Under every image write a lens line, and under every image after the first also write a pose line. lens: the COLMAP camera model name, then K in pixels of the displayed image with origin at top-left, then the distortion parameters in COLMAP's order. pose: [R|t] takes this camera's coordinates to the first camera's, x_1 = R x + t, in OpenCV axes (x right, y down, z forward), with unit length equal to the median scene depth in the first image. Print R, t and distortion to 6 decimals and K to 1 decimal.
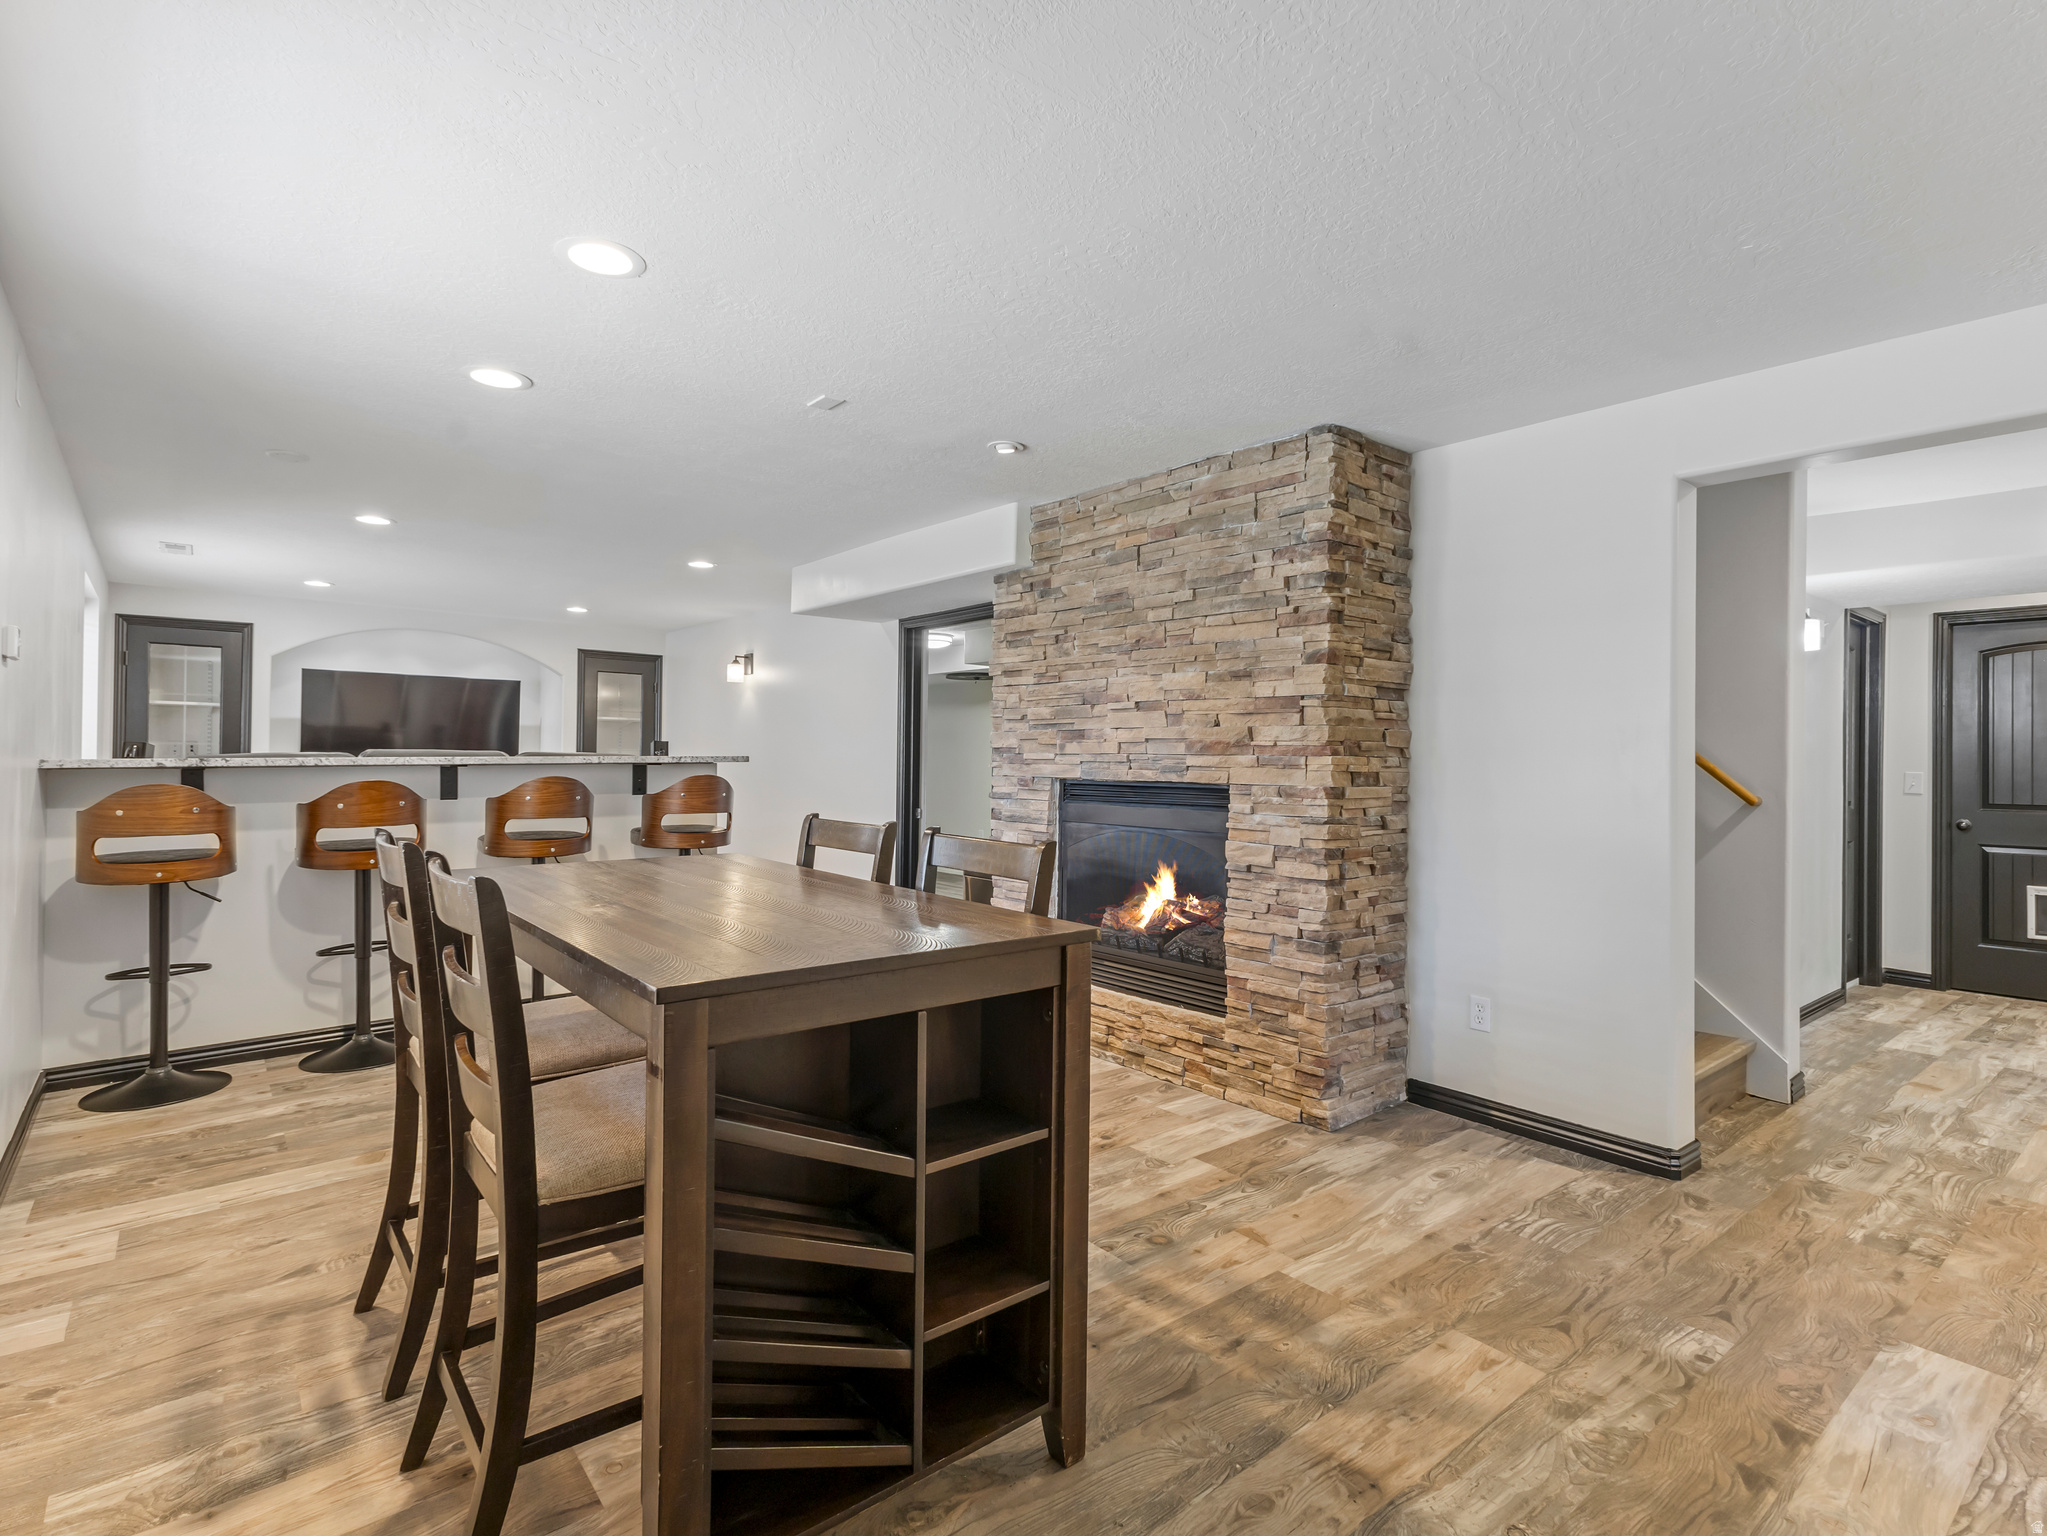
lens RADIAL K [[1001.6, 0, 1019.8], [0, 1001.6, 762.1], [0, 0, 1]] dist [0.006967, -0.000350]
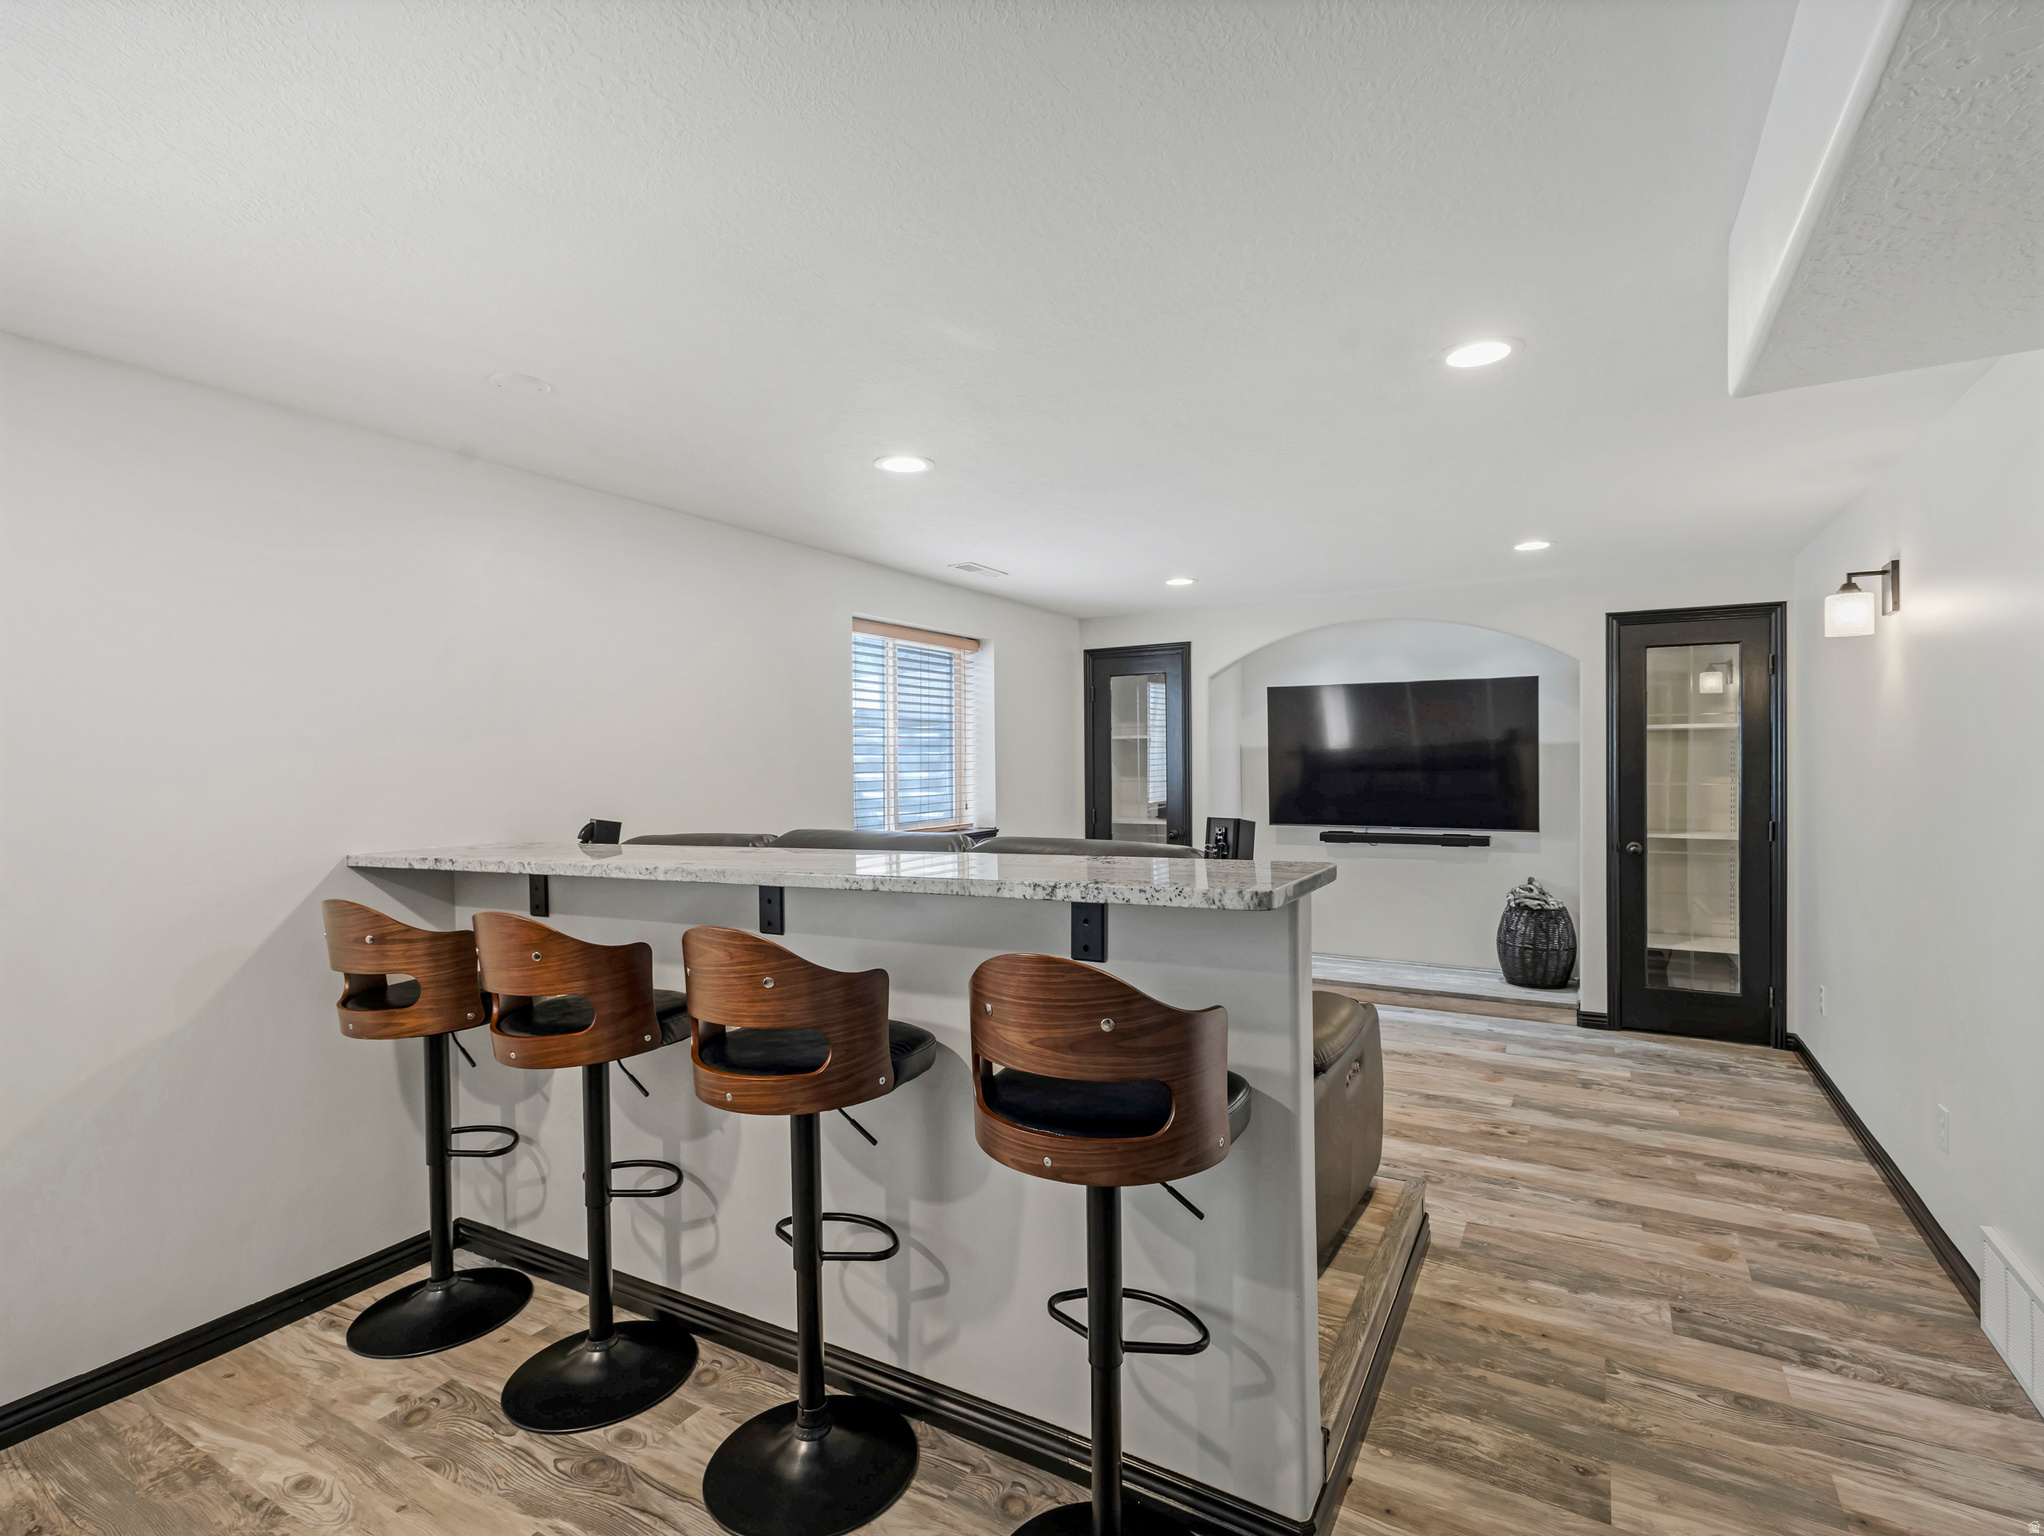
lens RADIAL K [[1000.1, 0, 1017.8], [0, 1000.1, 767.6], [0, 0, 1]] dist [0.006967, -0.000350]
pose [[0.352664, -0.006250, -0.935729, -0.010343], [0.013692, 0.999905, -0.001518, -0.028369], [0.935650, -0.012277, 0.352716, 0.519347]]
